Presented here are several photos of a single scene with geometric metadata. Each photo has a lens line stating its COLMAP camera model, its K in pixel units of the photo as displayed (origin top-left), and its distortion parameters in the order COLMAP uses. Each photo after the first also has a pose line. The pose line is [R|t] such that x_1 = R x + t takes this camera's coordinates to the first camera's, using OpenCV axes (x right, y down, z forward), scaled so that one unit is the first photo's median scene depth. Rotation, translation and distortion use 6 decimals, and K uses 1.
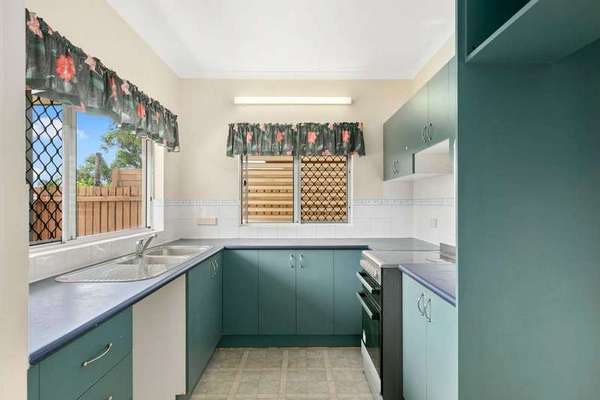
lens RADIAL K [[328.4, 0, 300.1], [0, 328.4, 201.2], [0, 0, 1]] dist [-0.000591, -0.000014]
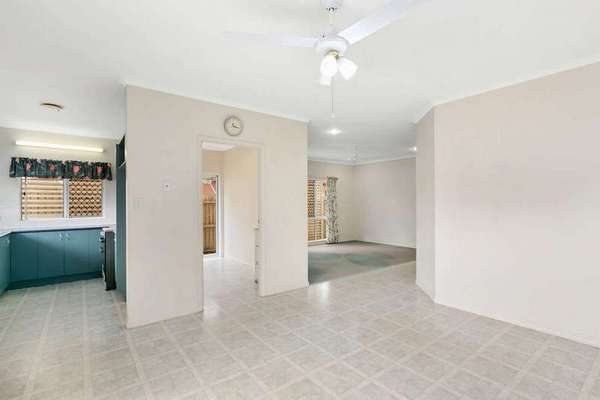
lens RADIAL K [[292.4, 0, 299.9], [0, 292.4, 202.6], [0, 0, 1]] dist [0.000909, -0.000100]
pose [[0.798953, -0.002867, 0.601387, 0.049809], [0.001336, 0.999995, 0.002992, -0.015827], [-0.601392, -0.001587, 0.798952, -0.996912]]
